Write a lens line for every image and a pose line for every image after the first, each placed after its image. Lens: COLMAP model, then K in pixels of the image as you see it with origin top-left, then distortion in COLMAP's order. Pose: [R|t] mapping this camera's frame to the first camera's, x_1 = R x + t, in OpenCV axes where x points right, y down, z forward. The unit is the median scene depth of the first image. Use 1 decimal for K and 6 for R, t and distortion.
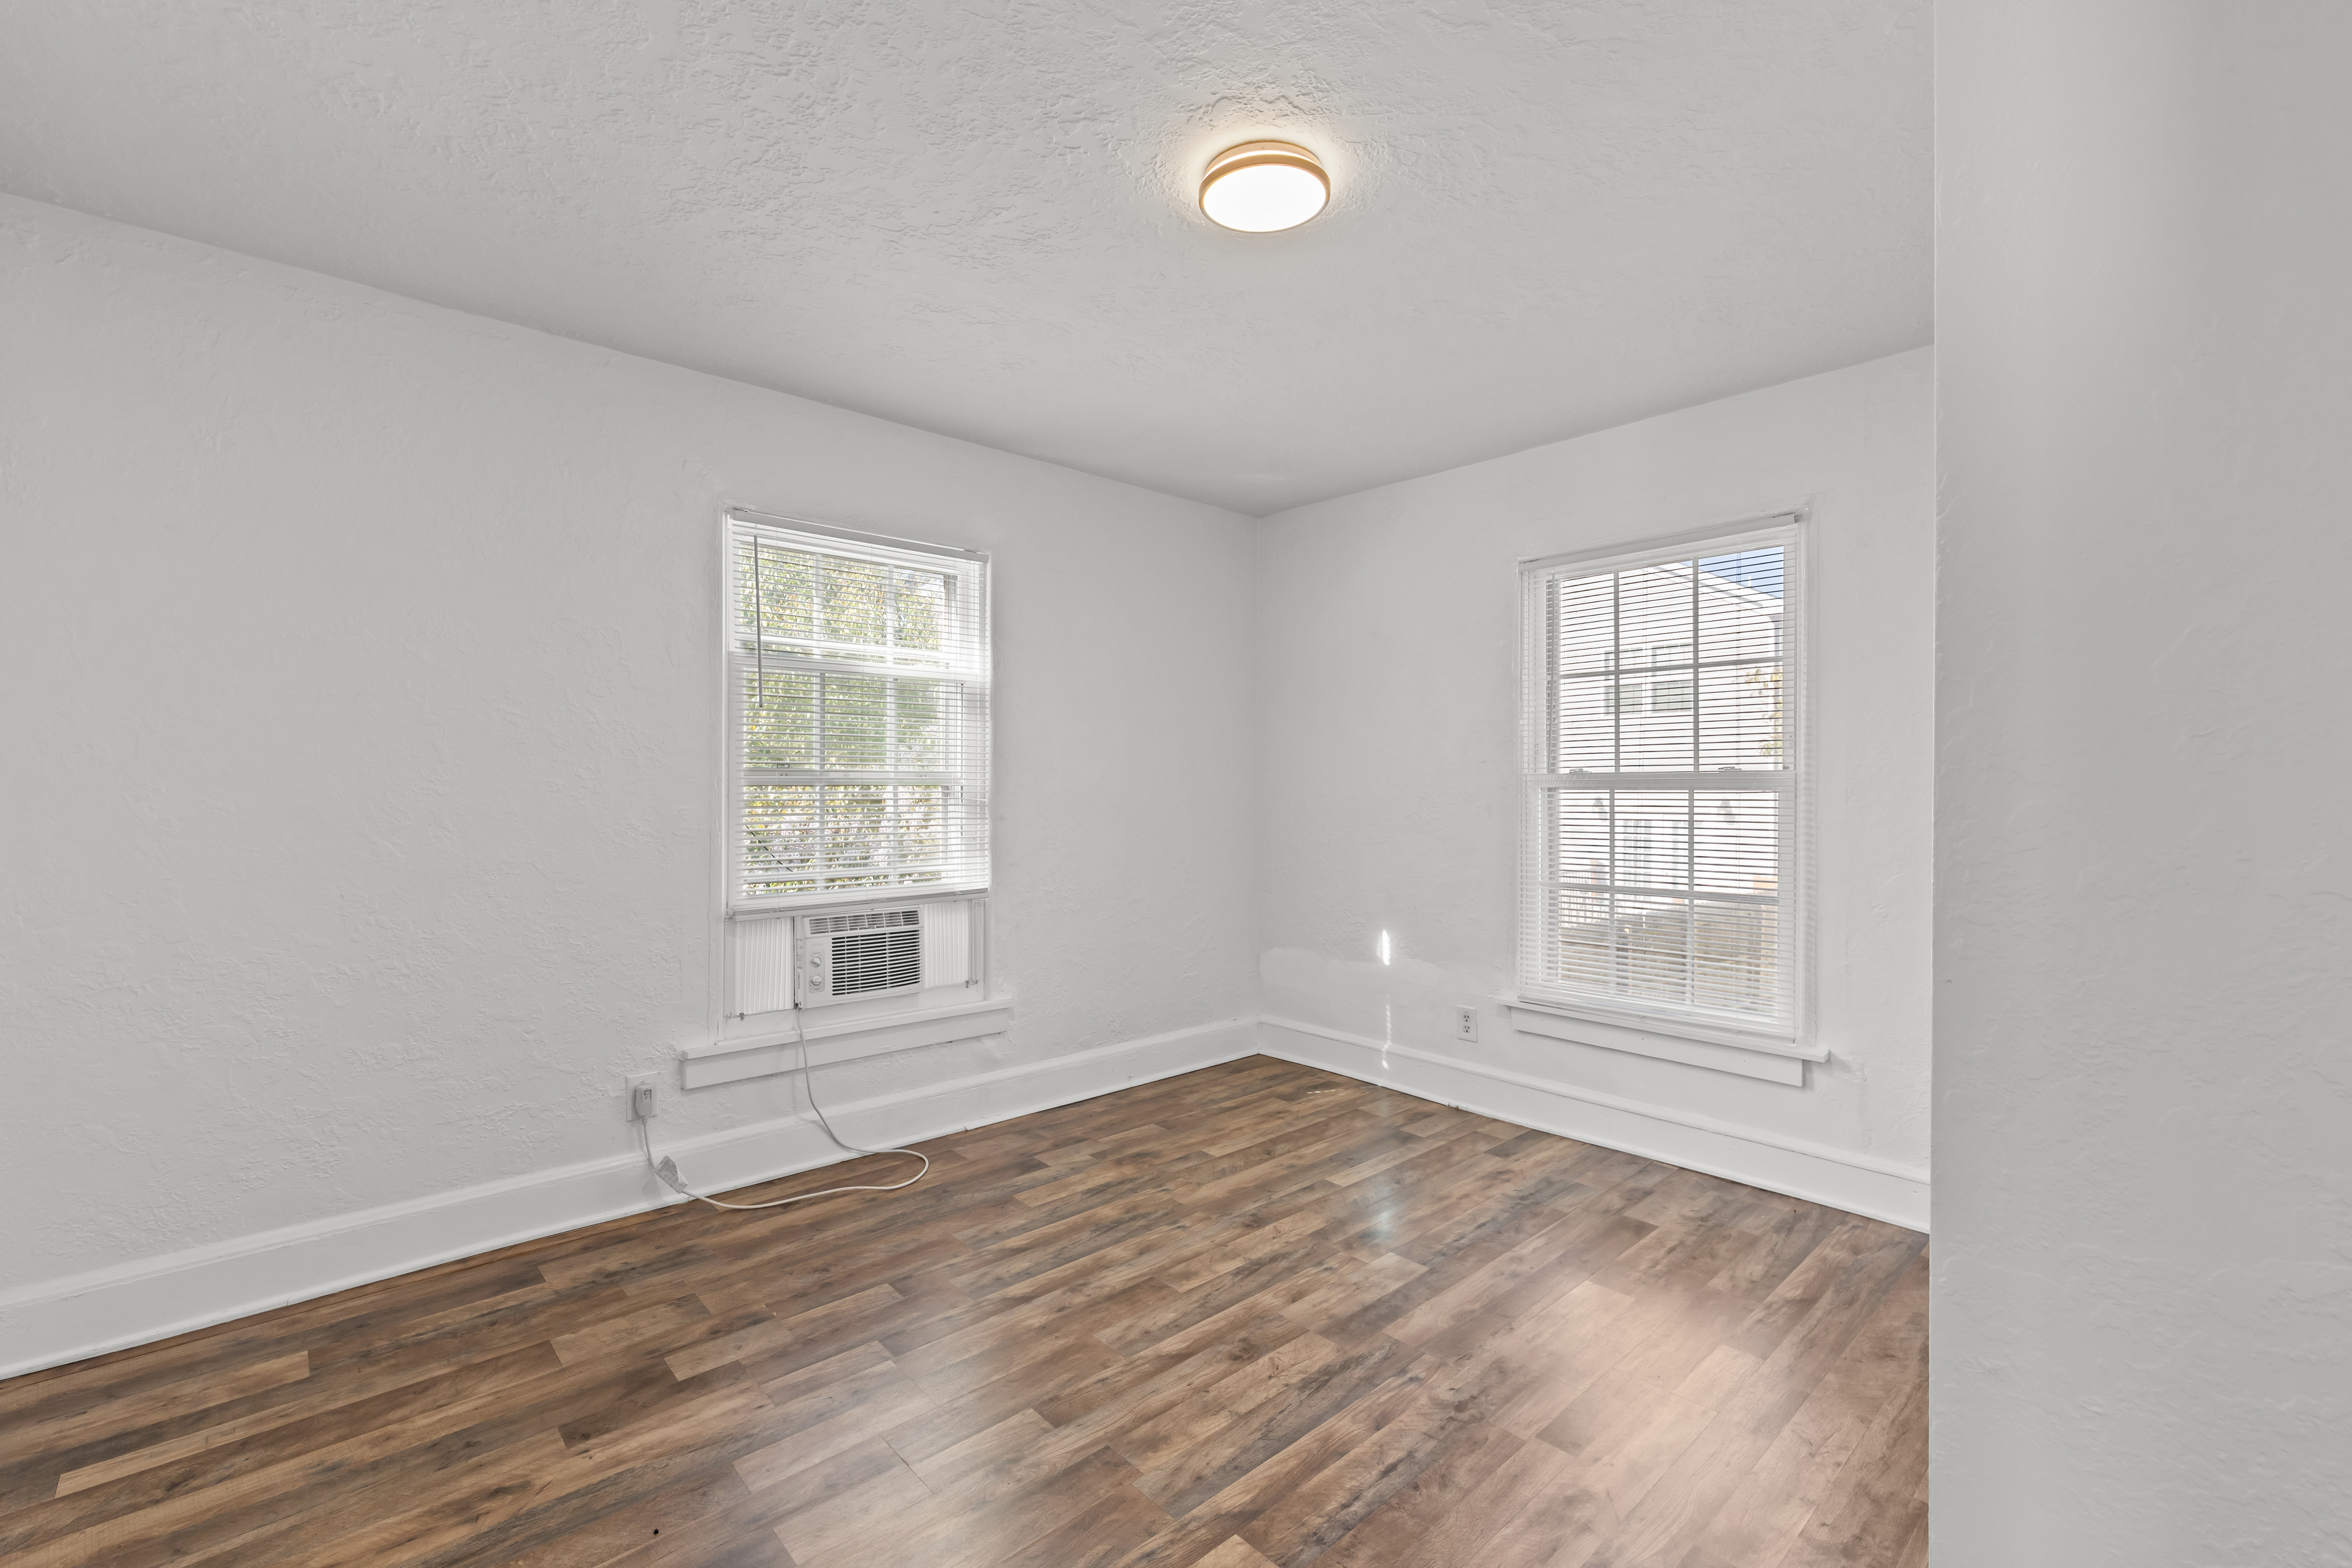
lens RADIAL K [[1027.0, 0, 1173.5], [0, 1027.0, 762.7], [0, 0, 1]] dist [0.001496, -0.000173]
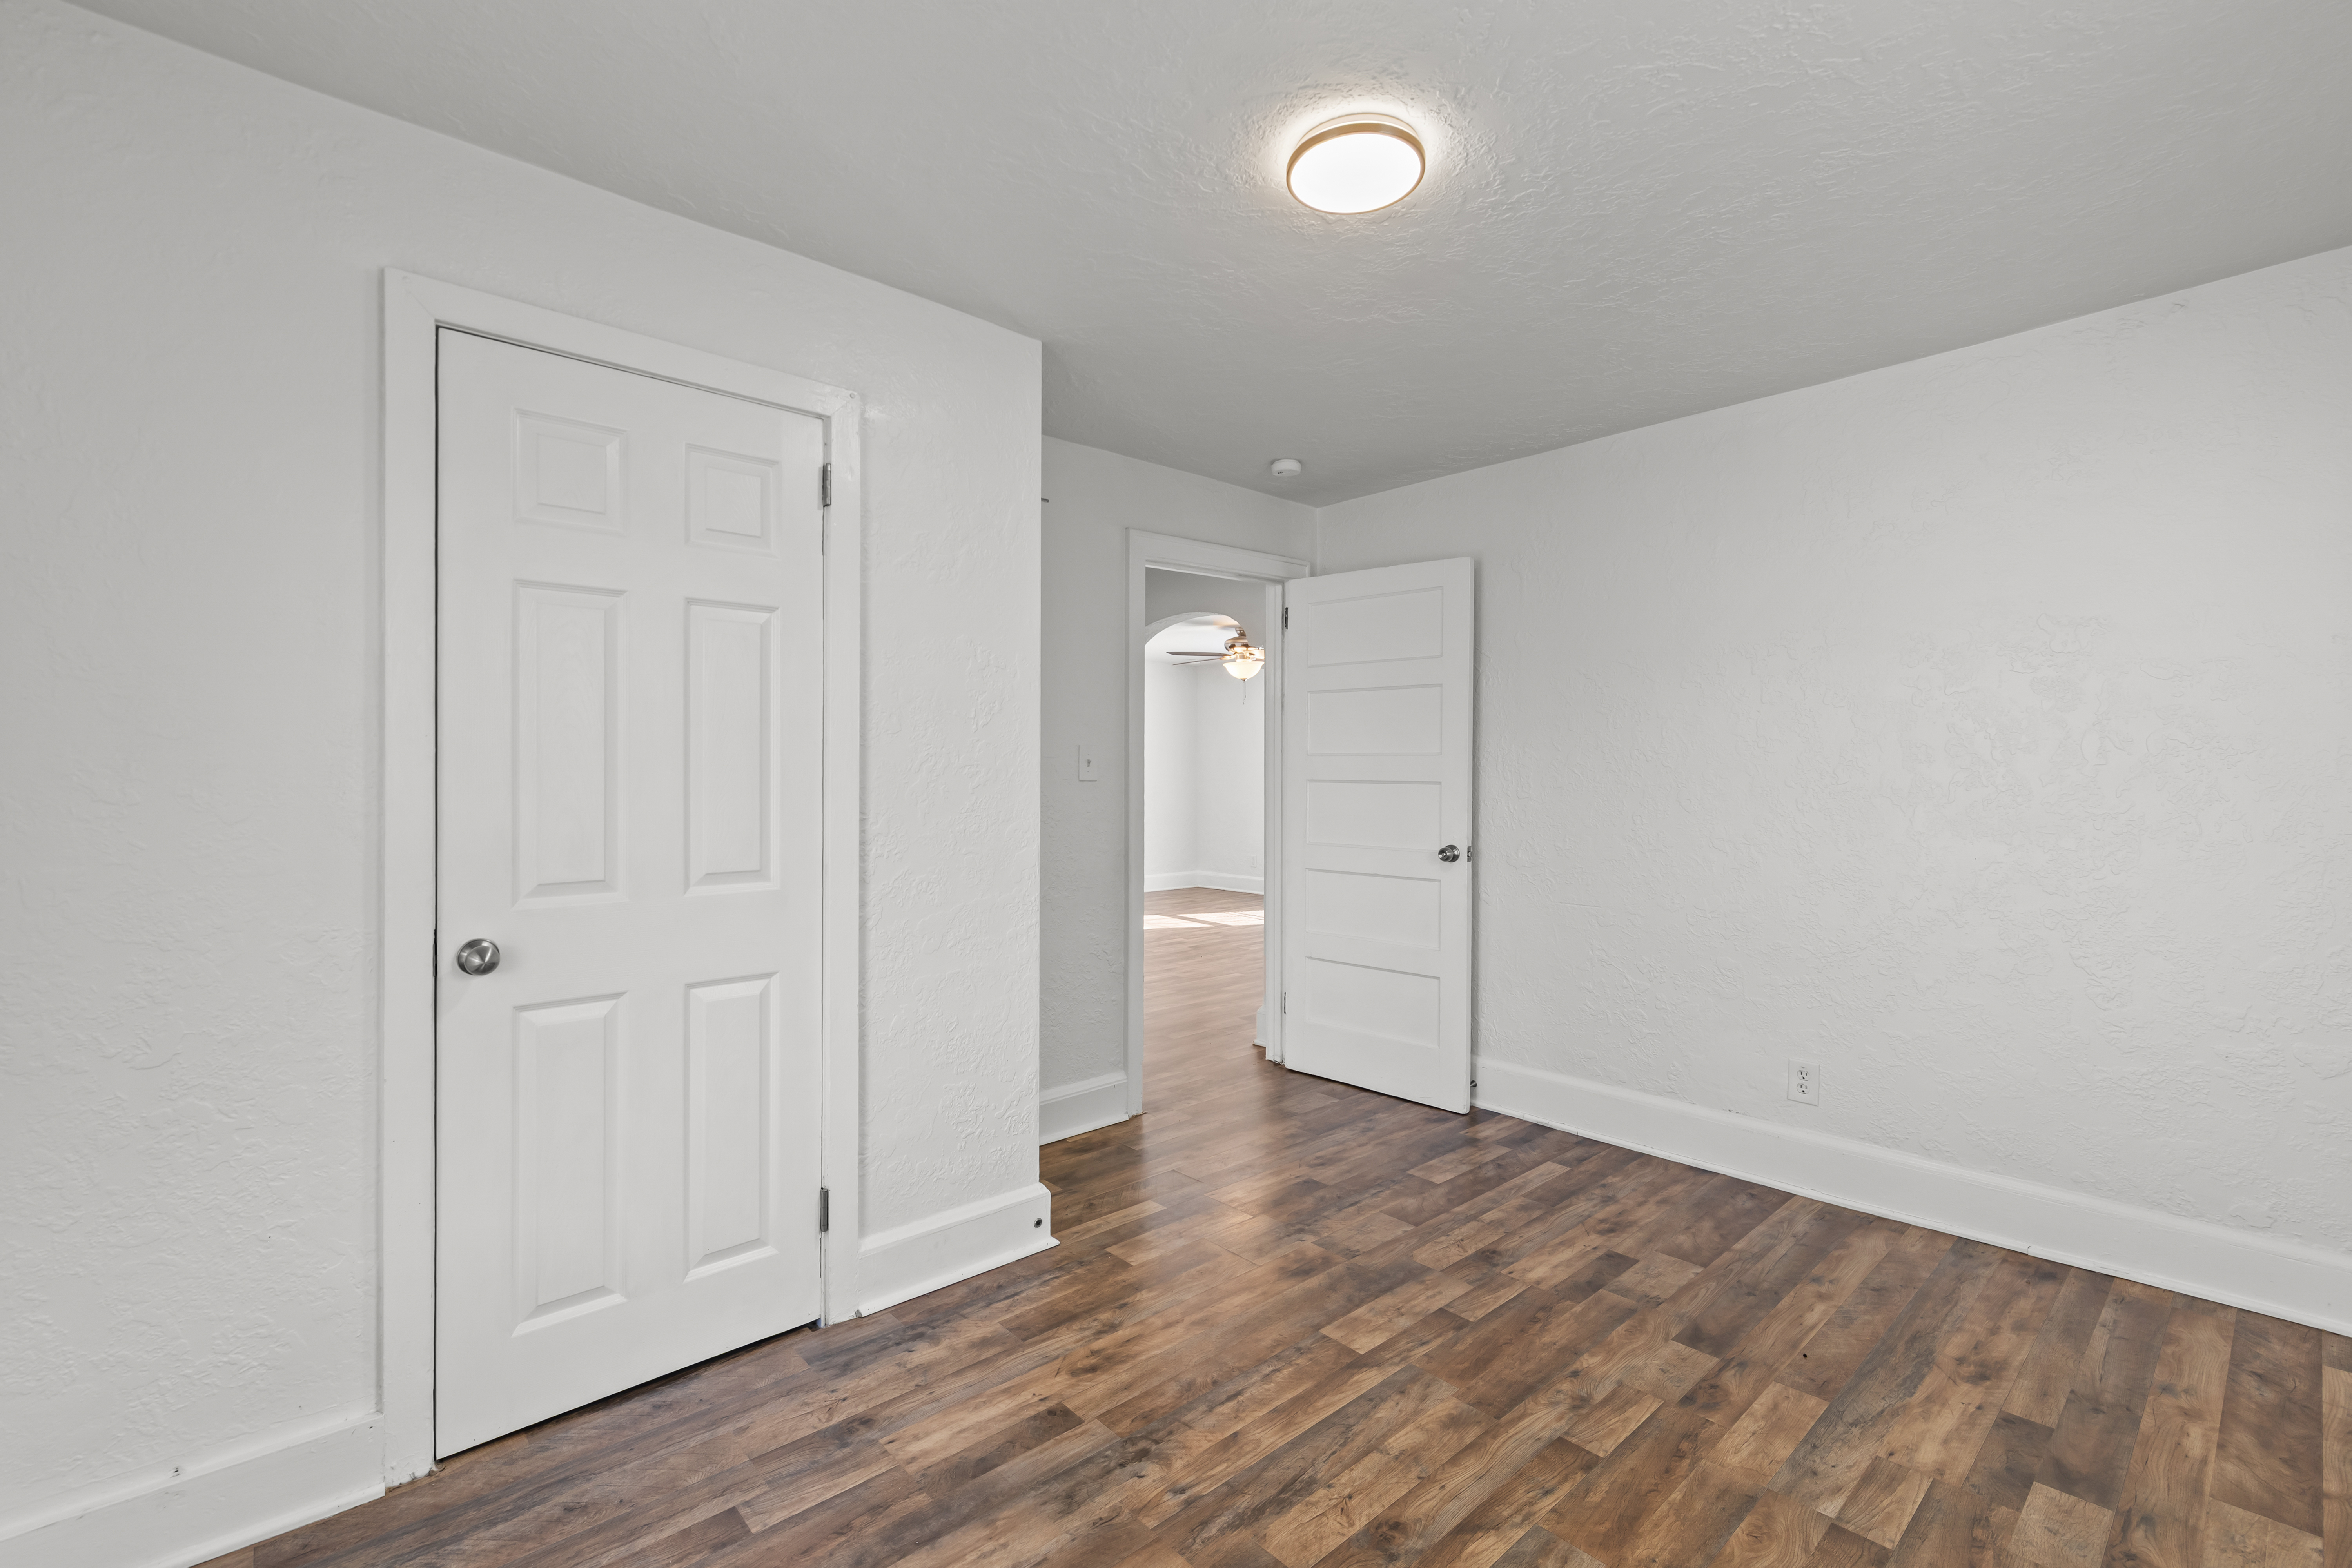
lens RADIAL K [[1027.0, 0, 1173.5], [0, 1027.0, 762.7], [0, 0, 1]] dist [0.001496, -0.000173]
pose [[-0.999961, -0.001943, 0.008651, 0.252039], [-0.002118, 0.999792, -0.020282, 0.017933], [-0.008609, -0.020300, -0.999757, 2.011553]]
